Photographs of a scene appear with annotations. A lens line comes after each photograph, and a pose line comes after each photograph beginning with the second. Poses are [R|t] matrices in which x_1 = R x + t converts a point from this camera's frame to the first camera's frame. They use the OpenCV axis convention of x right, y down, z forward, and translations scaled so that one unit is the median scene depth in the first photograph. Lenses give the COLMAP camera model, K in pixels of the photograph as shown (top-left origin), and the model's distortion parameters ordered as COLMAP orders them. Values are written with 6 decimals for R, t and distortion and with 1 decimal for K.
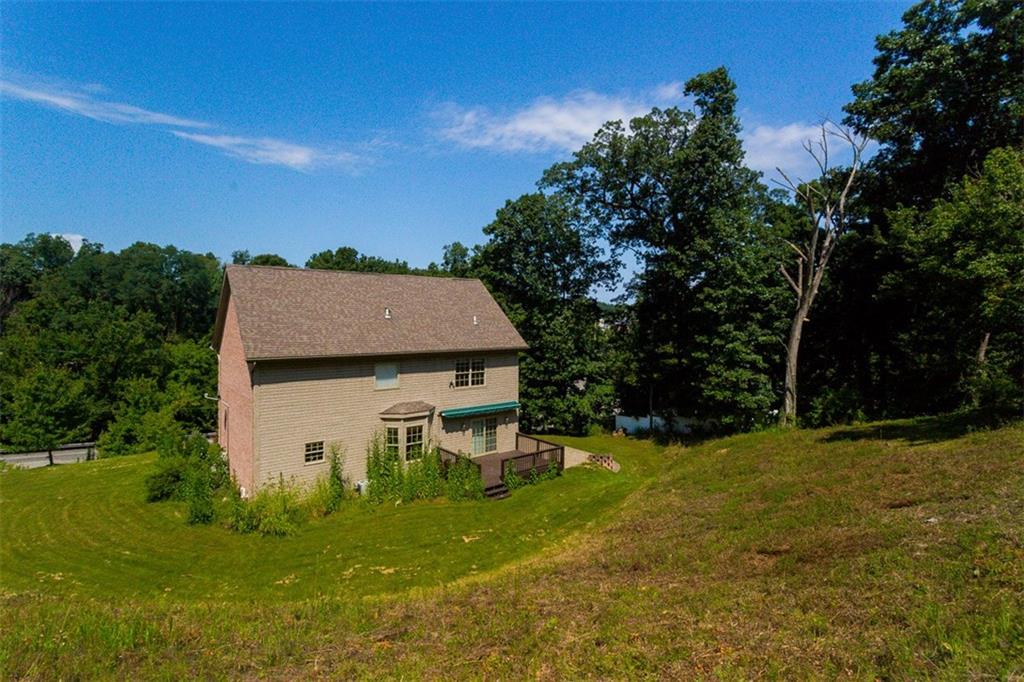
lens RADIAL K [[543.1, 0, 512.0], [0, 543.1, 341.0], [0, 0, 1]] dist [0.003858, -0.000529]
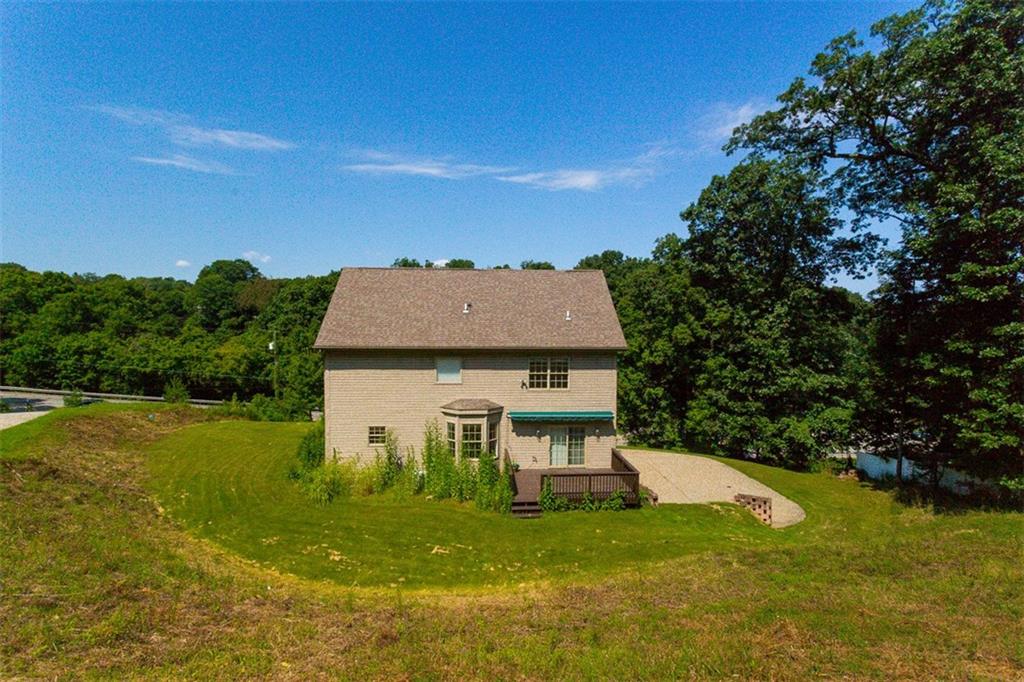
lens RADIAL K [[508.6, 0, 515.6], [0, 508.6, 337.4], [0, 0, 1]] dist [-0.000994, 0.000137]
pose [[0.779448, 0.006947, -0.626429, 0.411280], [-0.021495, 0.999646, -0.015661, 0.012553], [0.626099, 0.025672, 0.779321, 0.300473]]
